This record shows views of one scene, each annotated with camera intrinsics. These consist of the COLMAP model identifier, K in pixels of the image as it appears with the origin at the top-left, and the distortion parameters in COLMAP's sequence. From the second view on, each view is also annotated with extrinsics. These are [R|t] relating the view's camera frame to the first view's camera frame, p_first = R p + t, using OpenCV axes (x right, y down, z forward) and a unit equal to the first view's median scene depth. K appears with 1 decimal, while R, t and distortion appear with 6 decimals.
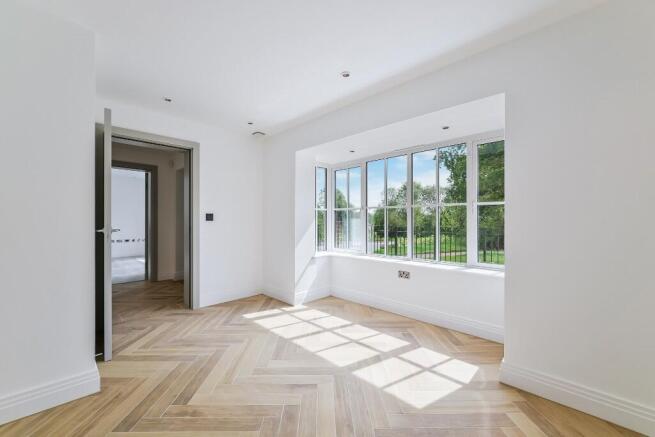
lens RADIAL K [[261.5, 0, 326.1], [0, 261.5, 216.5], [0, 0, 1]] dist [0.009395, 0.000322]
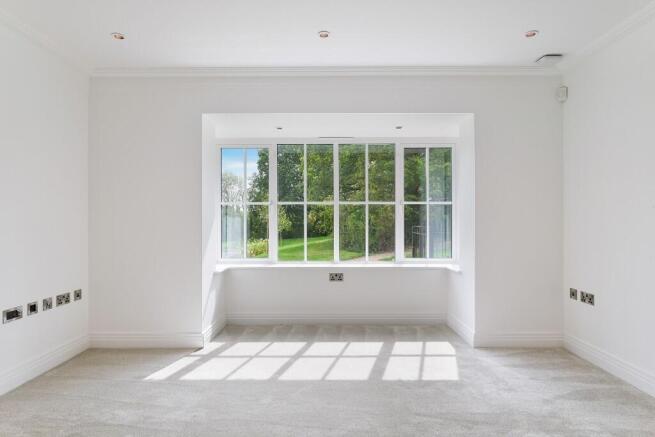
lens RADIAL K [[364.0, 0, 325.2], [0, 364.0, 214.2], [0, 0, 1]] dist [0.003190, 0.000071]
pose [[0.716608, 0.014589, 0.697324, -0.648460], [-0.009284, 0.999892, -0.011379, 0.017455], [-0.697415, 0.001680, 0.716666, 0.145474]]
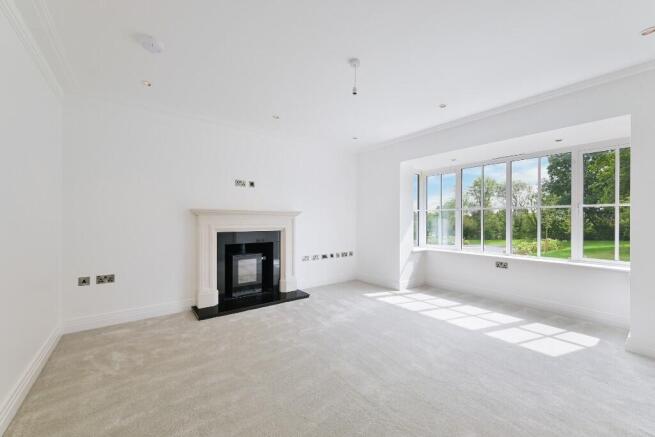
lens RADIAL K [[261.5, 0, 324.7], [0, 261.5, 218.2], [0, 0, 1]] dist [0.009395, 0.000322]
pose [[0.988355, 0.008211, -0.151941, -0.340164], [-0.007513, 0.999958, 0.005167, 0.008033], [0.151977, -0.003965, 0.988376, -0.291277]]
